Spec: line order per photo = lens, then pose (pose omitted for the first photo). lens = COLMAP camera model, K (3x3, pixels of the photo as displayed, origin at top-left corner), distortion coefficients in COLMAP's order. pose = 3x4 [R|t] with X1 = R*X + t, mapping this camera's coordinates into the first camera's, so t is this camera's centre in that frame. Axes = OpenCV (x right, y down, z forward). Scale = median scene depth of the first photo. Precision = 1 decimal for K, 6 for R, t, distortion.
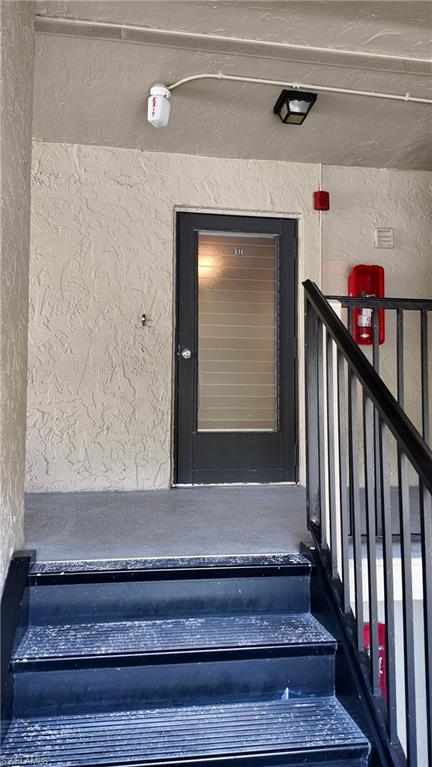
lens RADIAL K [[562.1, 0, 217.4], [0, 562.1, 382.7], [0, 0, 1]] dist [0.046594, -0.073109]
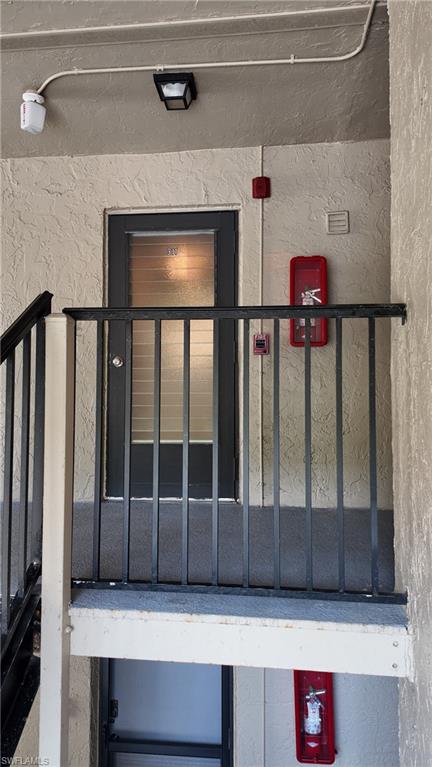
lens RADIAL K [[562.1, 0, 215.5], [0, 562.1, 383.3], [0, 0, 1]] dist [0.046594, -0.073109]
pose [[0.963157, -0.014233, -0.268562, 0.358979], [0.018457, 0.999742, 0.013210, -0.024272], [0.268305, -0.017680, 0.963172, 0.111949]]
